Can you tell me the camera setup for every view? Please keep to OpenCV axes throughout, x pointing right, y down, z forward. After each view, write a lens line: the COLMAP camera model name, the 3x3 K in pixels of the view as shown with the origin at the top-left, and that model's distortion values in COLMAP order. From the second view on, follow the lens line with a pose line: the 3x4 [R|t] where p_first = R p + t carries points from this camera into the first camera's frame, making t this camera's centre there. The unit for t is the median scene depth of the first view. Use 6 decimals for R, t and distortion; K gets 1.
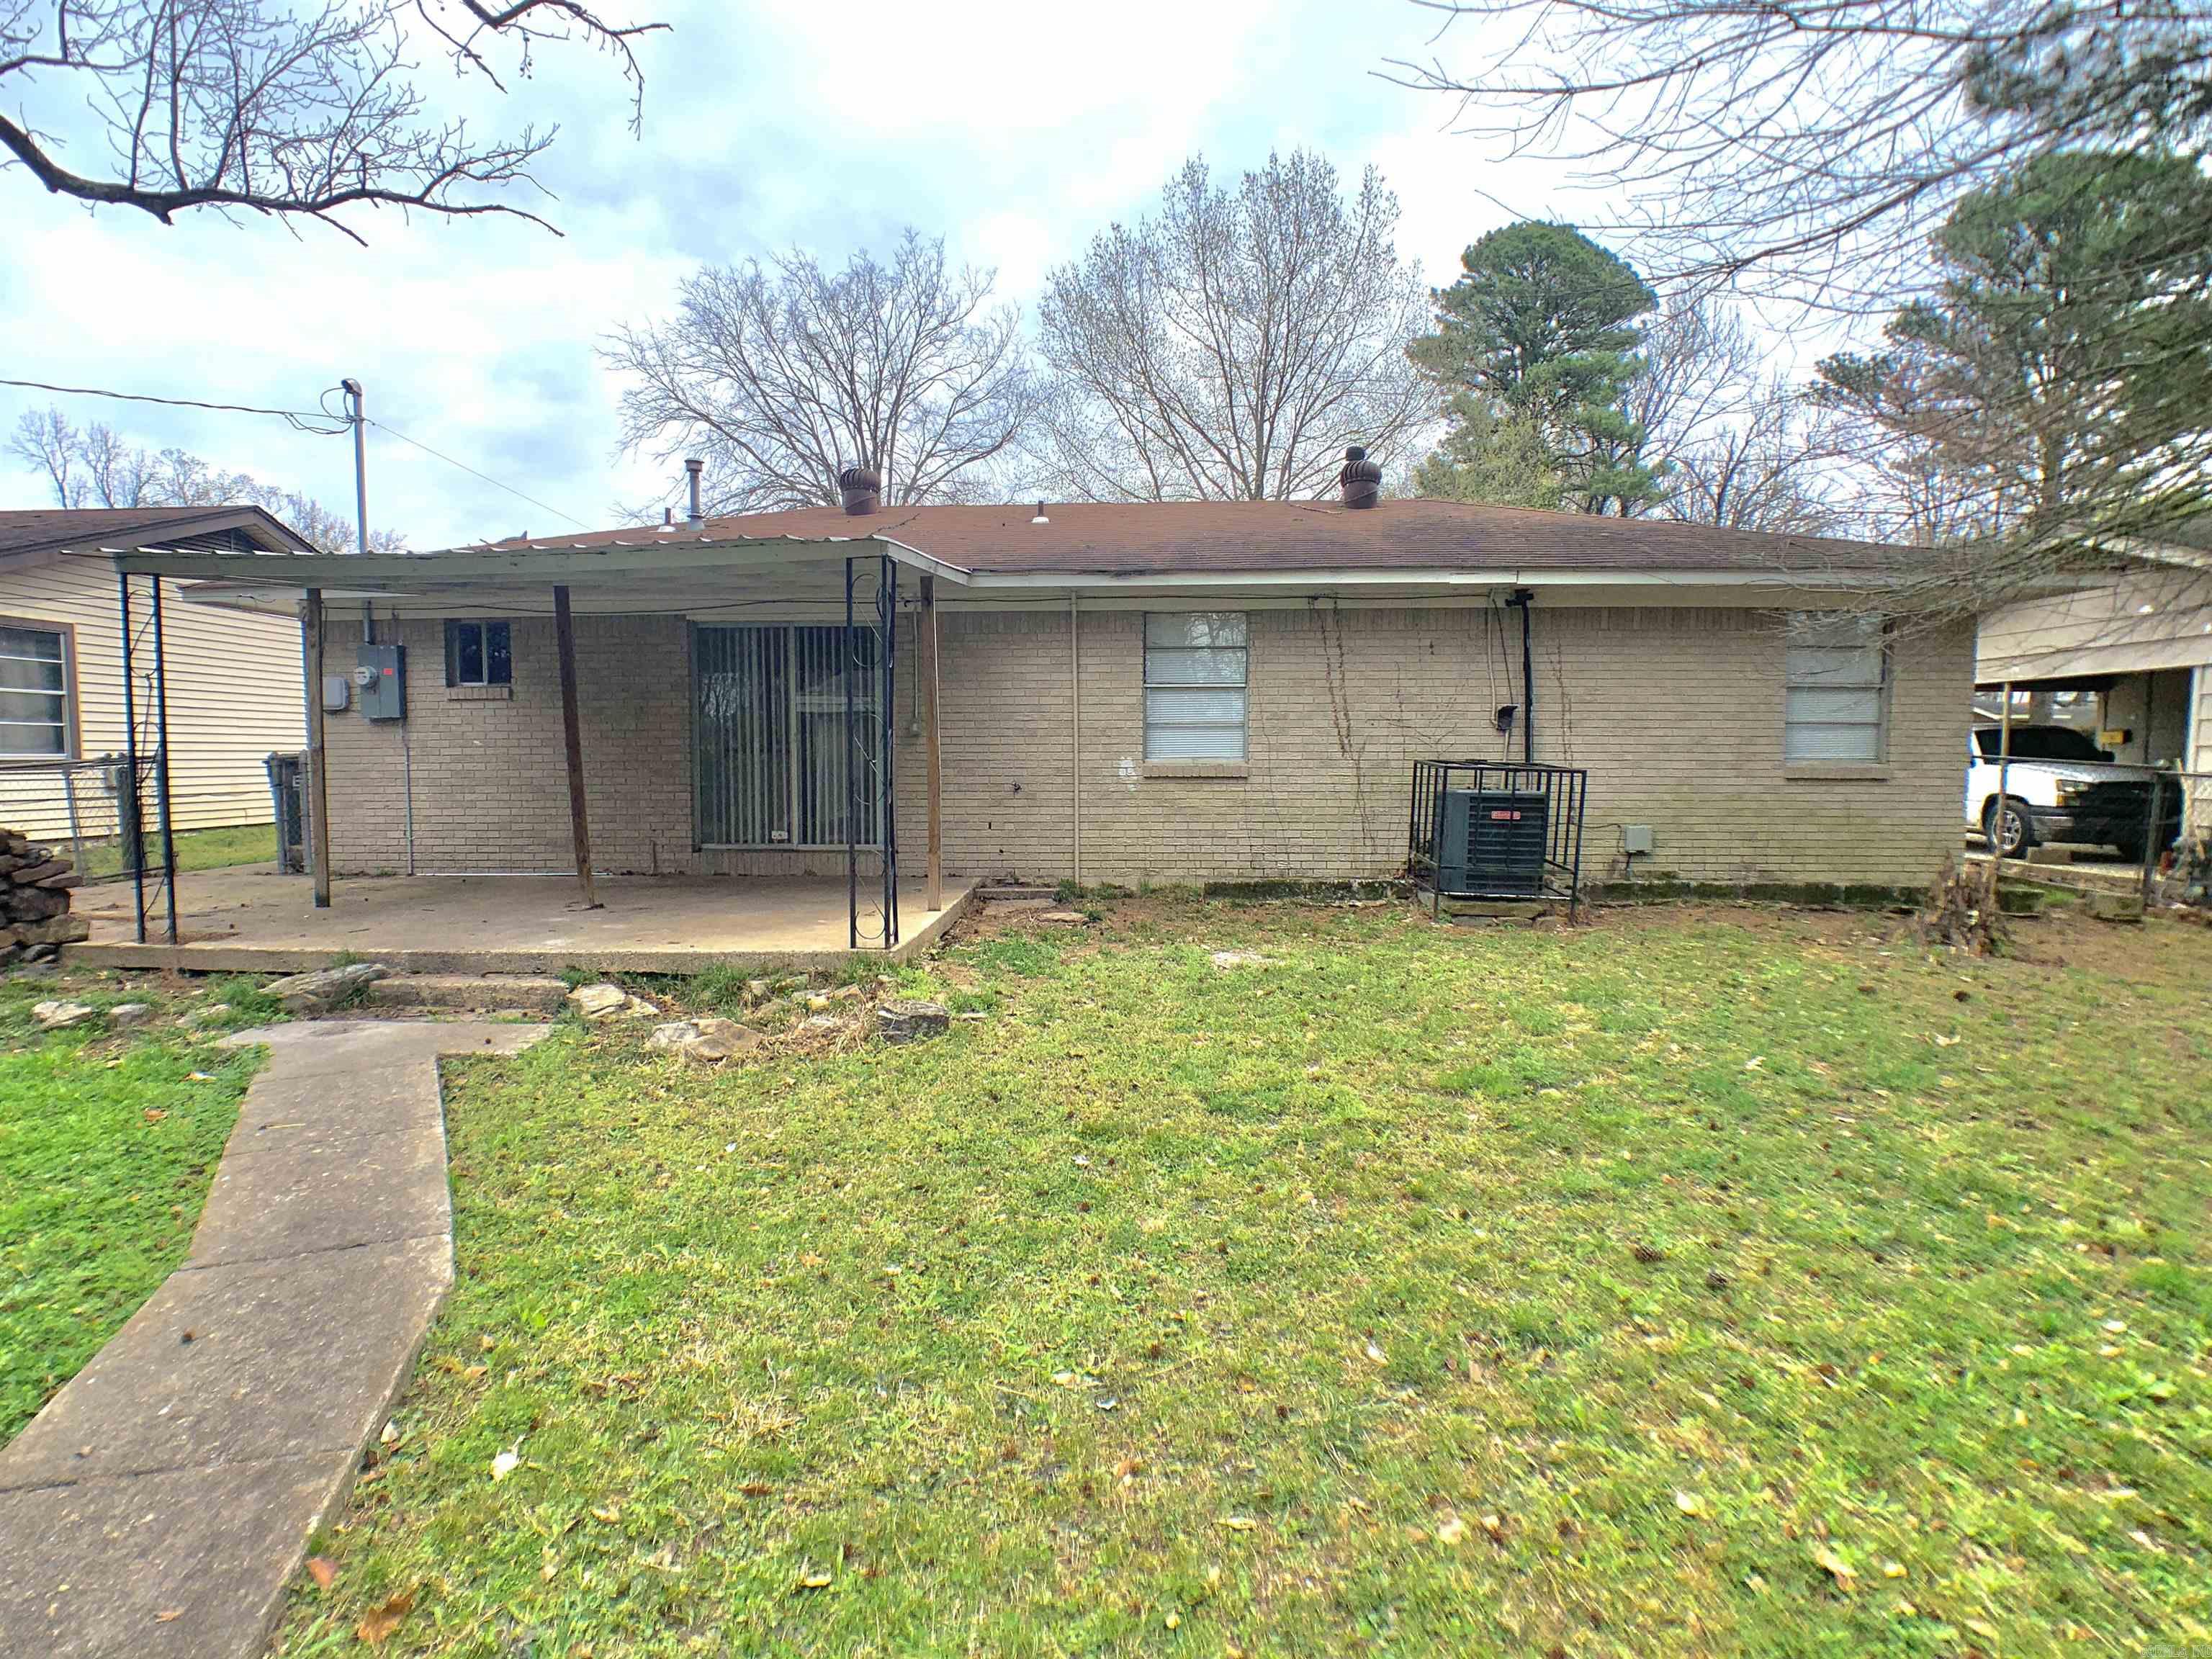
lens RADIAL K [[1168.3, 0, 1082.3], [0, 1168.3, 836.3], [0, 0, 1]] dist [-0.031180, 0.001720]
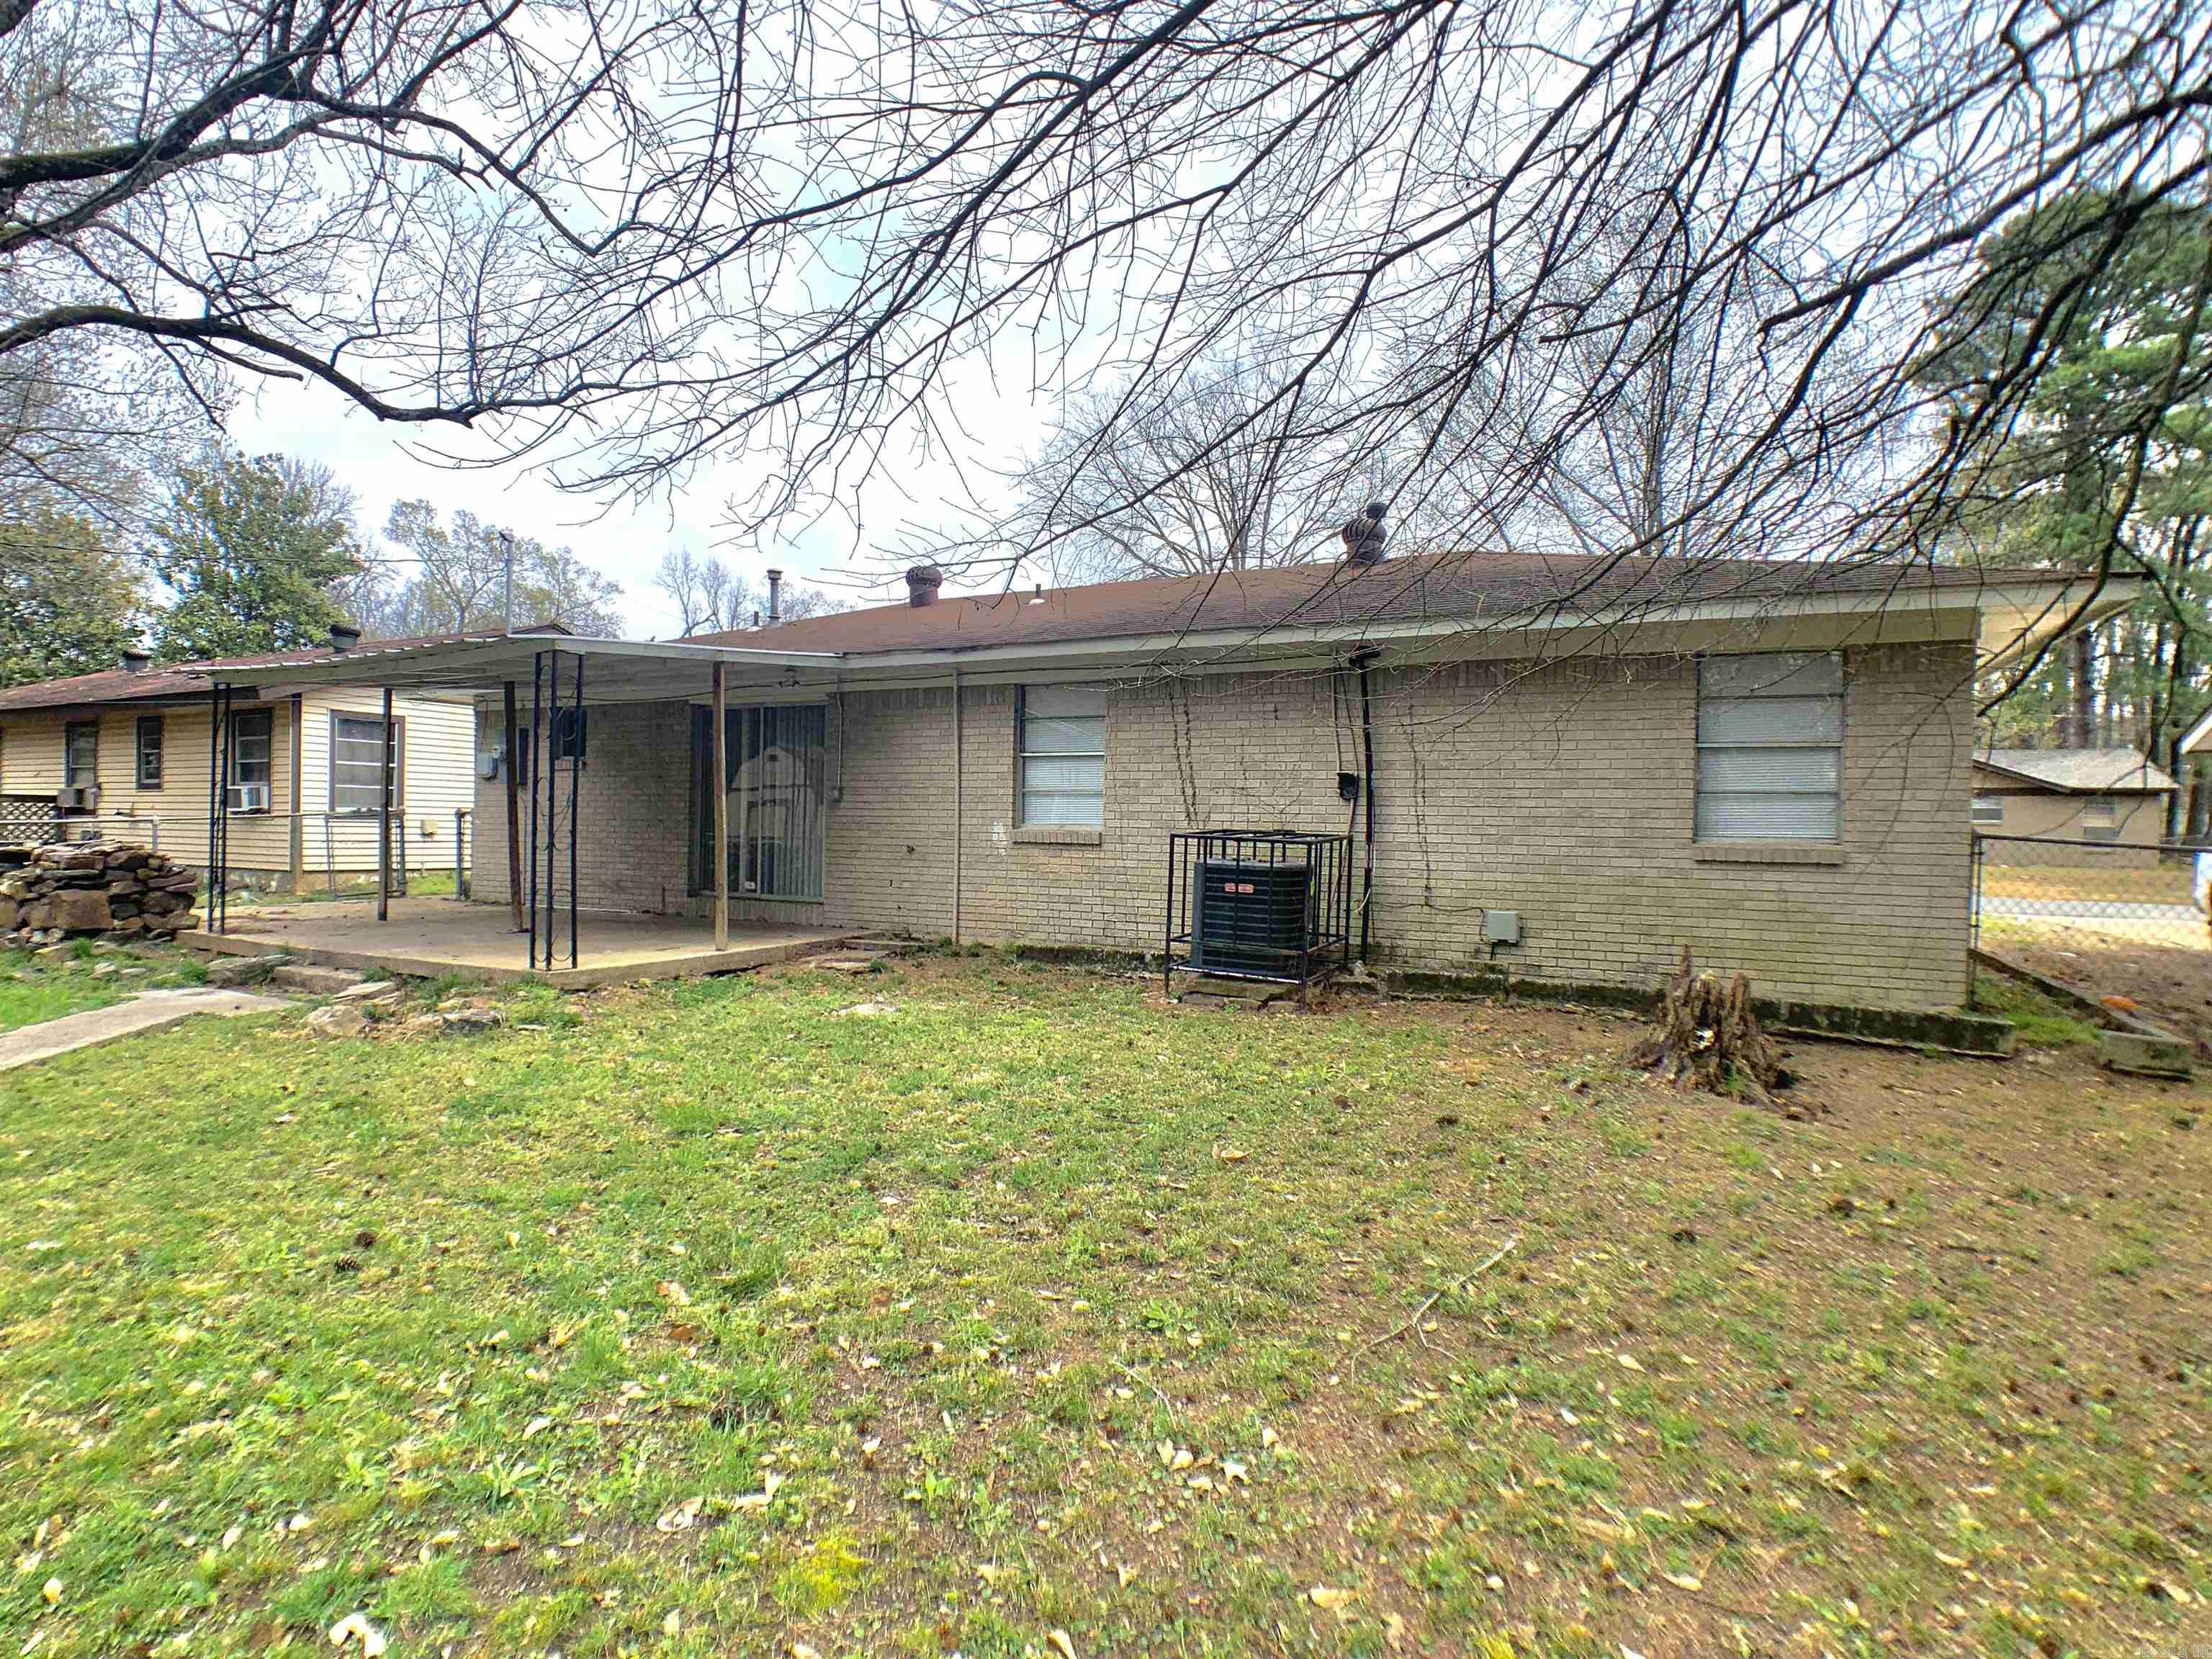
lens RADIAL K [[1213.5, 0, 1110.7], [0, 1213.5, 843.7], [0, 0, 1]] dist [-0.032524, -0.000671]
pose [[0.898856, 0.021842, -0.437699, 0.610917], [-0.046056, 0.997935, -0.044781, -0.005104], [0.435817, 0.060410, 0.898006, 0.067270]]
